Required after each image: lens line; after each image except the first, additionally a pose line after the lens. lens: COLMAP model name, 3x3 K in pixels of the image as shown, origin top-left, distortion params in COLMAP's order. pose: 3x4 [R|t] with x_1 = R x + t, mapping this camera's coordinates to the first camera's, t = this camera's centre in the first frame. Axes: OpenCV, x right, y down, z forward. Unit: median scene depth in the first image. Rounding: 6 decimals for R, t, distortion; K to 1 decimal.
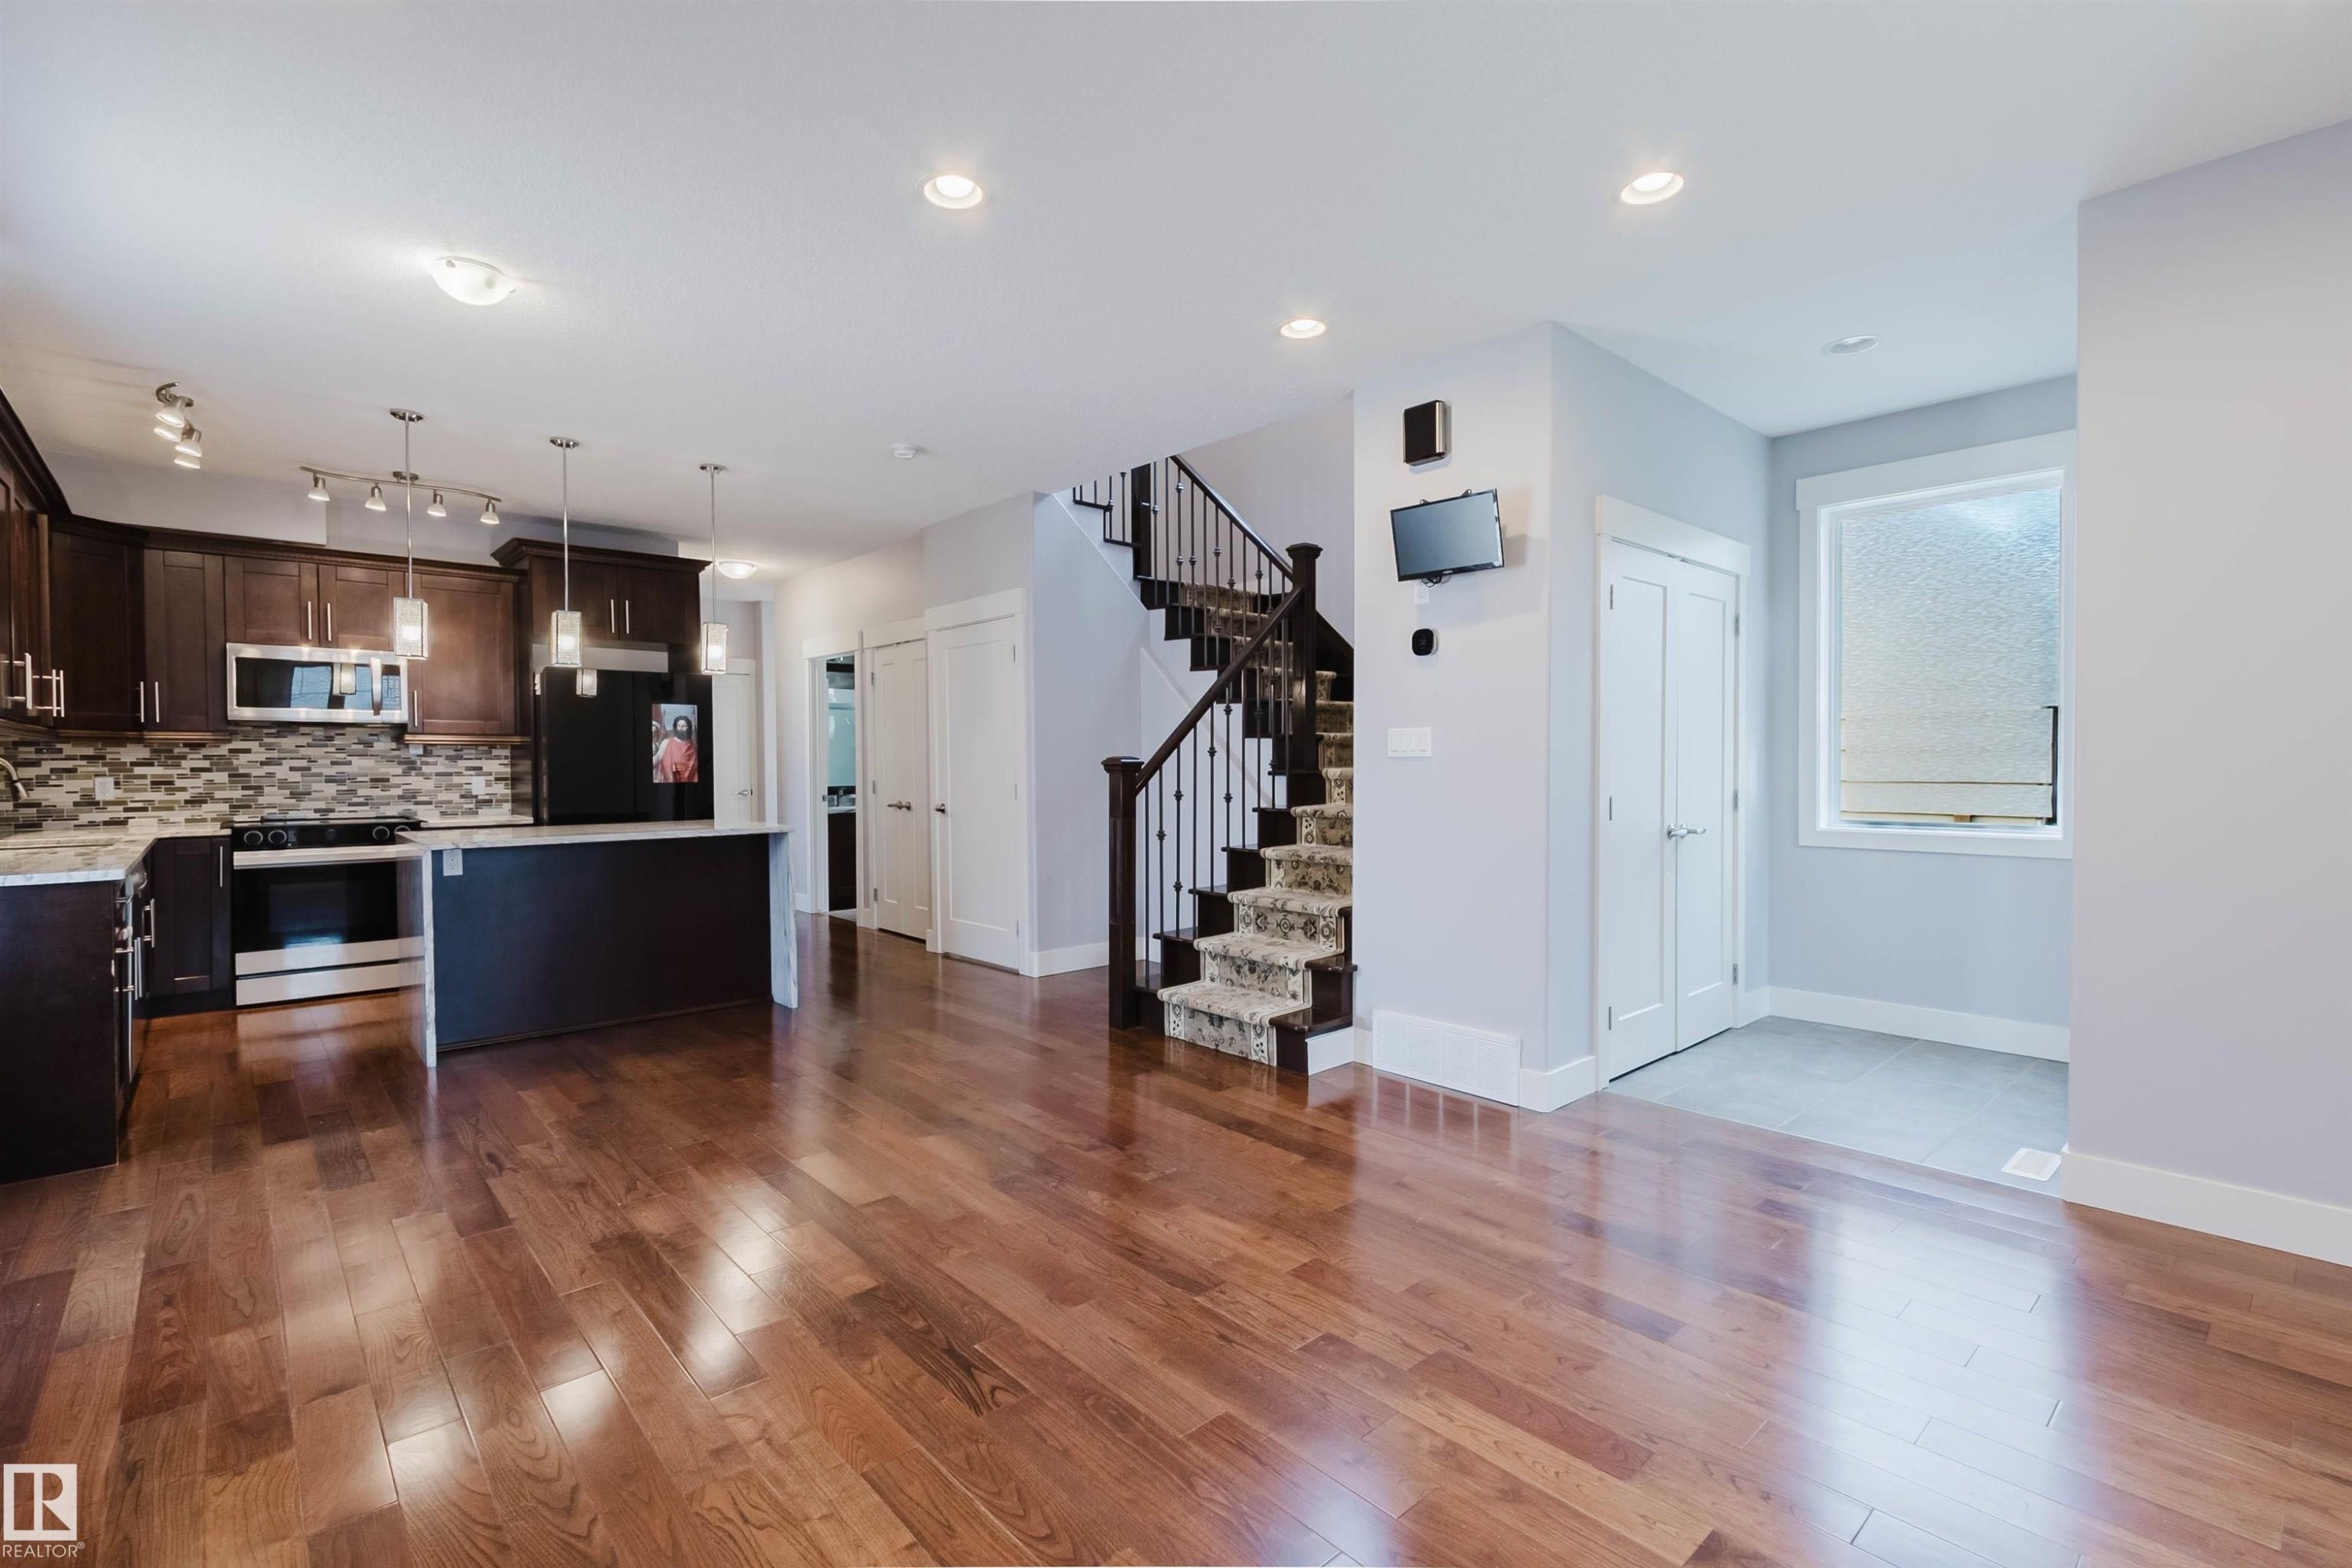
lens RADIAL K [[1077.8, 0, 1180.6], [0, 1077.8, 778.2], [0, 0, 1]] dist [0.001730, 0.000402]
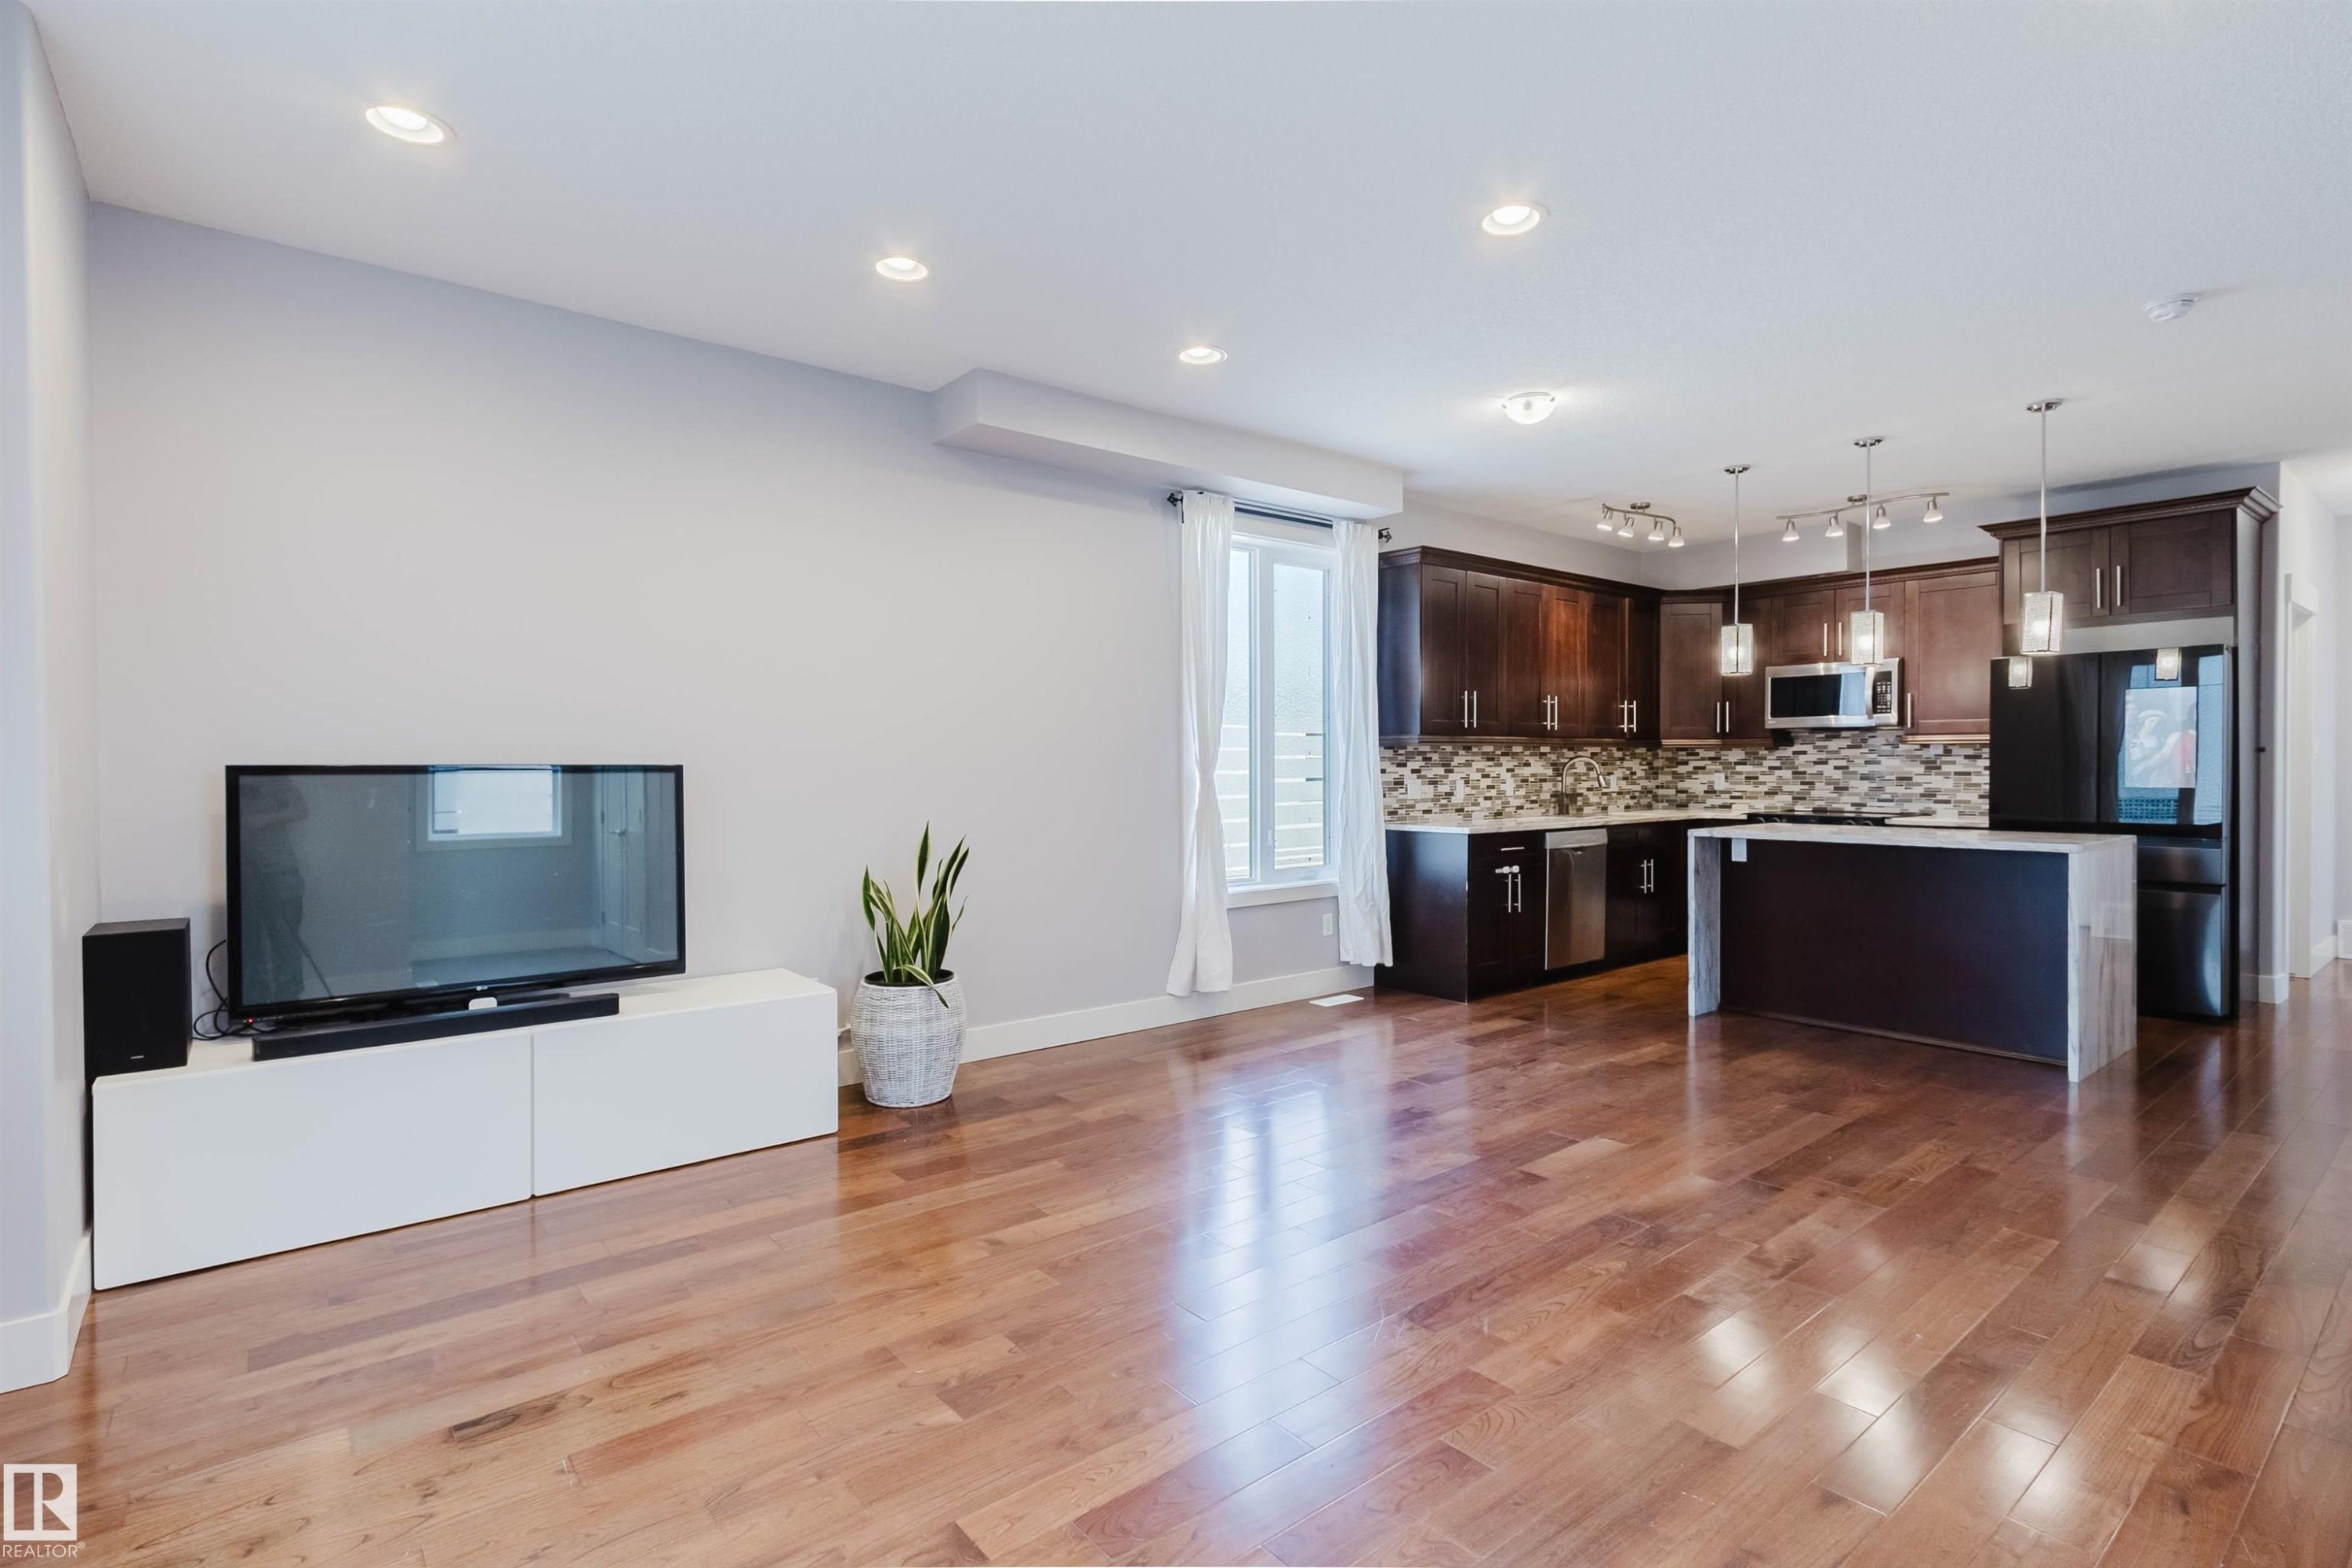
lens RADIAL K [[1140.4, 0, 1176.8], [0, 1140.4, 790.1], [0, 0, 1]] dist [0.006169, -0.003738]
pose [[-0.051460, 0.025344, -0.998353, 0.457665], [-0.010883, 0.999604, 0.025937, -0.008986], [0.998616, 0.012199, -0.051163, 0.370236]]
